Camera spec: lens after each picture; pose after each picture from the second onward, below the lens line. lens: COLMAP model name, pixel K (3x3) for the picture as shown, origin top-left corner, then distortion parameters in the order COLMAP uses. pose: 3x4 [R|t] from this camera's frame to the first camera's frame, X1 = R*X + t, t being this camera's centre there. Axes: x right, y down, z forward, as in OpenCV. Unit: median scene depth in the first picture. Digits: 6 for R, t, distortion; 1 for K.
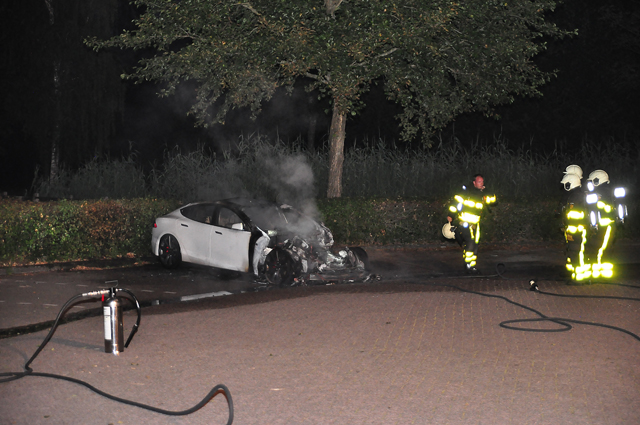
lens RADIAL K [[1303.1, 0, 324.1], [0, 1303.1, 213.8], [0, 0, 1]] dist [0.238052, 0.000000]
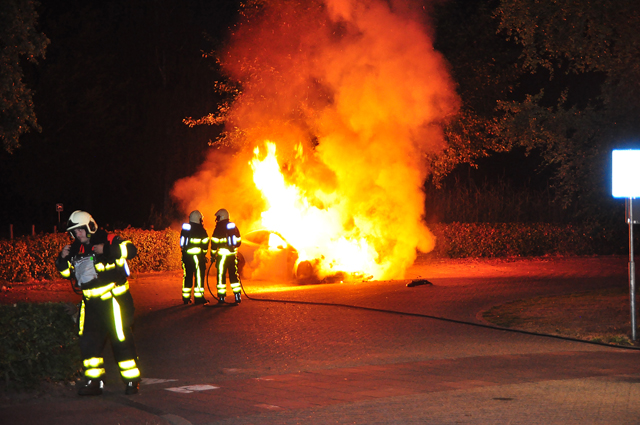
lens RADIAL K [[1303.1, 0, 324.2], [0, 1303.1, 209.2], [0, 0, 1]] dist [0.238052, 0.000000]
pose [[0.996296, -0.011826, -0.085172, 0.096021], [0.009567, 0.999593, -0.026883, 0.006895], [0.085455, 0.025969, 0.996004, -0.426944]]
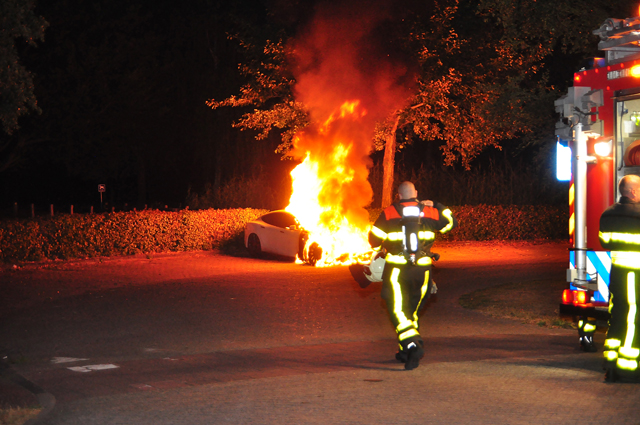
lens RADIAL K [[1303.1, 0, 323.5], [0, 1303.1, 216.4], [0, 0, 1]] dist [0.238052, 0.000000]
pose [[0.988872, -0.005183, -0.148676, 0.164708], [0.004141, 0.999965, -0.007317, 0.006771], [0.148709, 0.006620, 0.988859, -0.422766]]
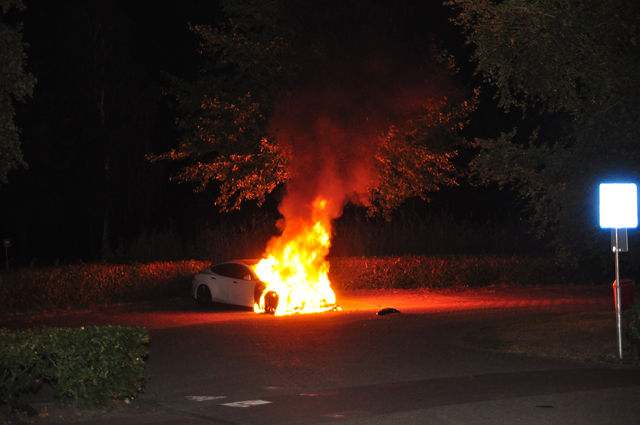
lens RADIAL K [[1303.1, 0, 325.1], [0, 1303.1, 210.9], [0, 0, 1]] dist [0.238052, 0.000000]
pose [[0.999680, -0.017773, -0.017976, 0.047705], [0.016834, 0.998550, -0.051137, 0.009742], [0.018859, 0.050818, 0.998530, -0.476871]]
